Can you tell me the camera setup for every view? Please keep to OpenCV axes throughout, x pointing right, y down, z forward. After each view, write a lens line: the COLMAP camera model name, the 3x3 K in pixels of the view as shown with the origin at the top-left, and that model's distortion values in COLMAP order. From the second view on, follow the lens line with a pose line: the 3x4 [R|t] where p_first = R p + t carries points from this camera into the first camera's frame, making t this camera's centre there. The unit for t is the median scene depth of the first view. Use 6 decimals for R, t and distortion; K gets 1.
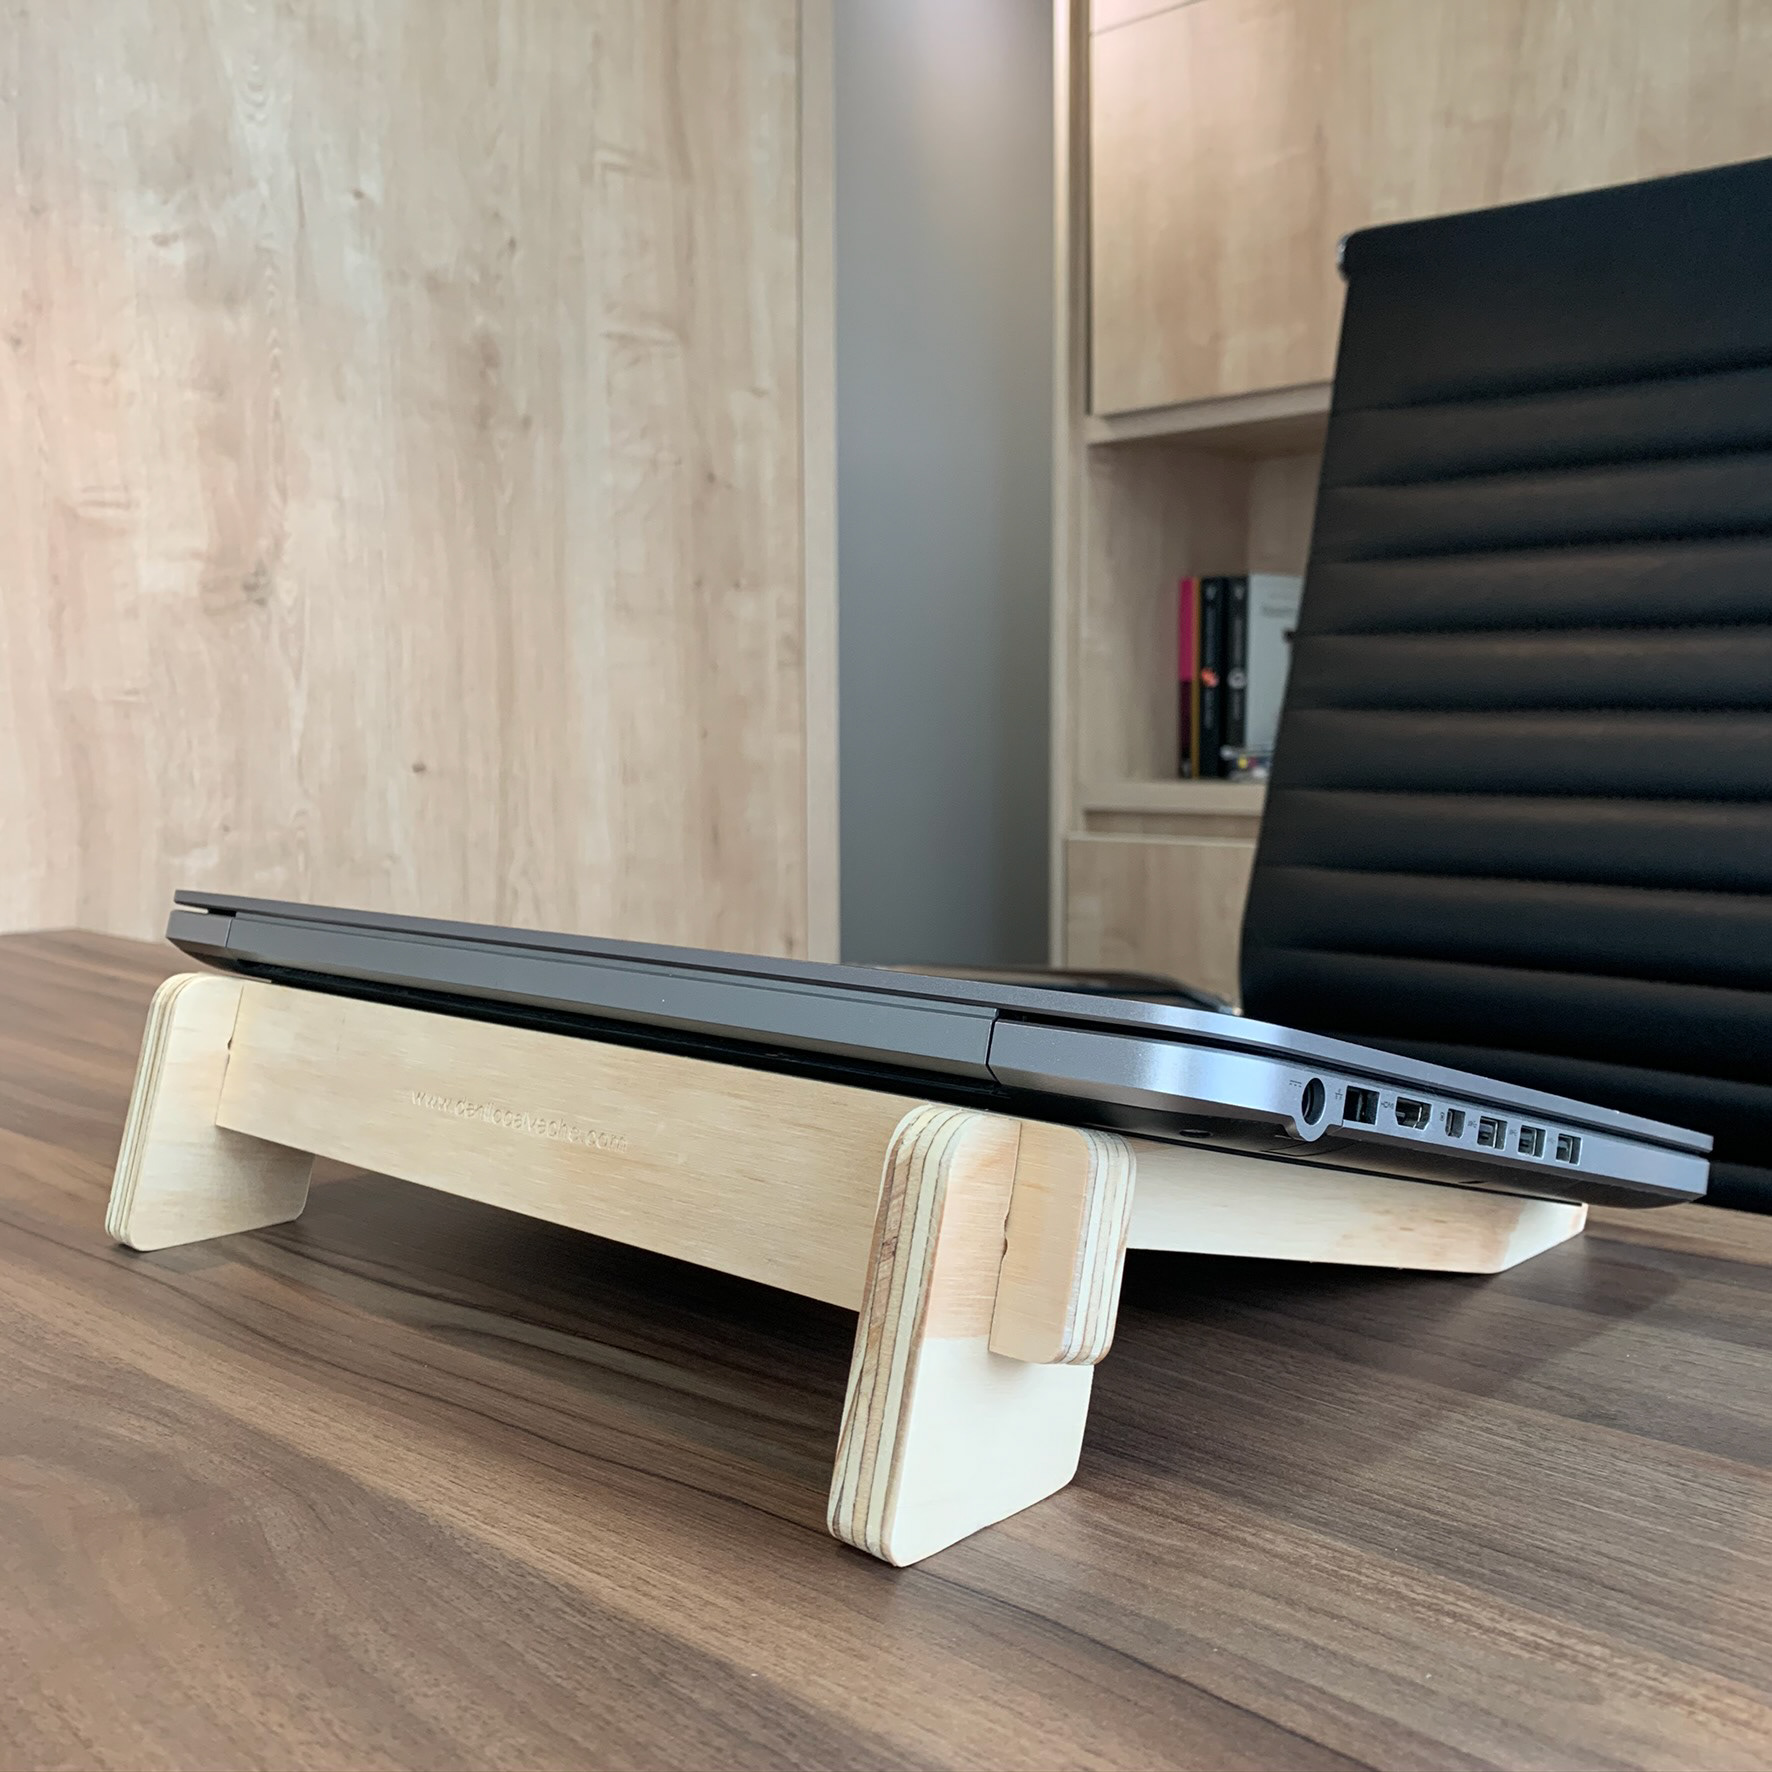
lens RADIAL K [[1831.3, 0, 886.8], [0, 1831.3, 910.5], [0, 0, 1]] dist [-0.018040, 0.011129]
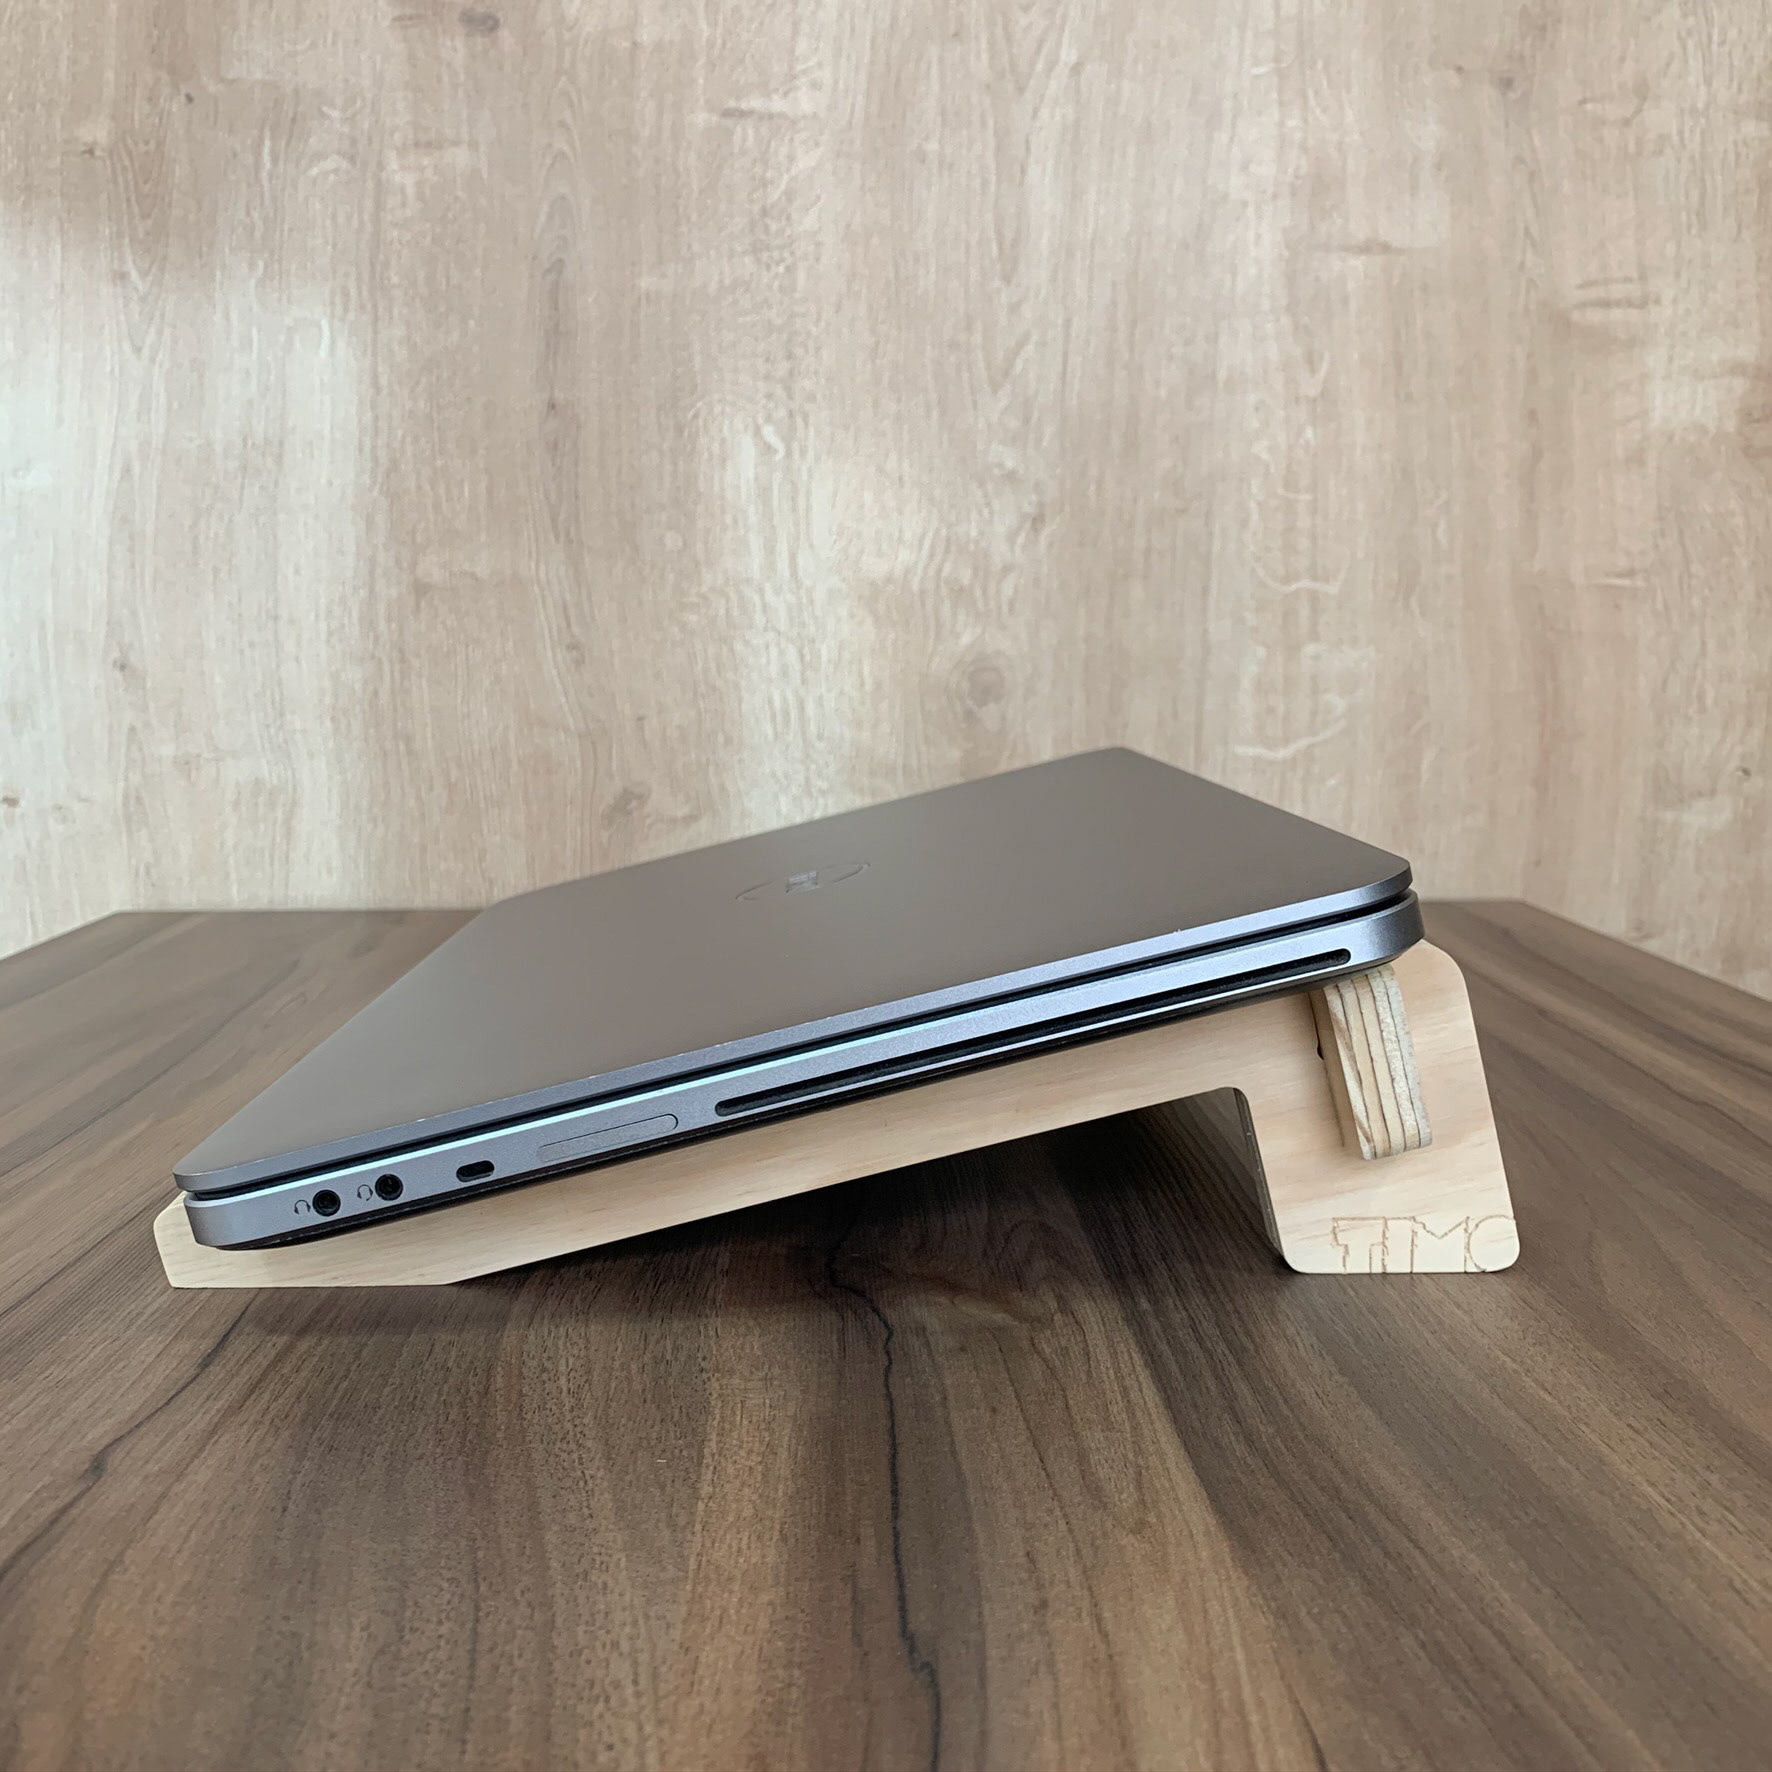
lens RADIAL K [[1831.6, 0, 917.0], [0, 1831.6, 879.3], [0, 0, 1]] dist [0.140618, -0.398119]
pose [[0.713025, 0.091873, -0.695093, -0.097322], [-0.068194, 0.995765, 0.061660, -0.026496], [0.697814, 0.003436, 0.716271, 0.286636]]
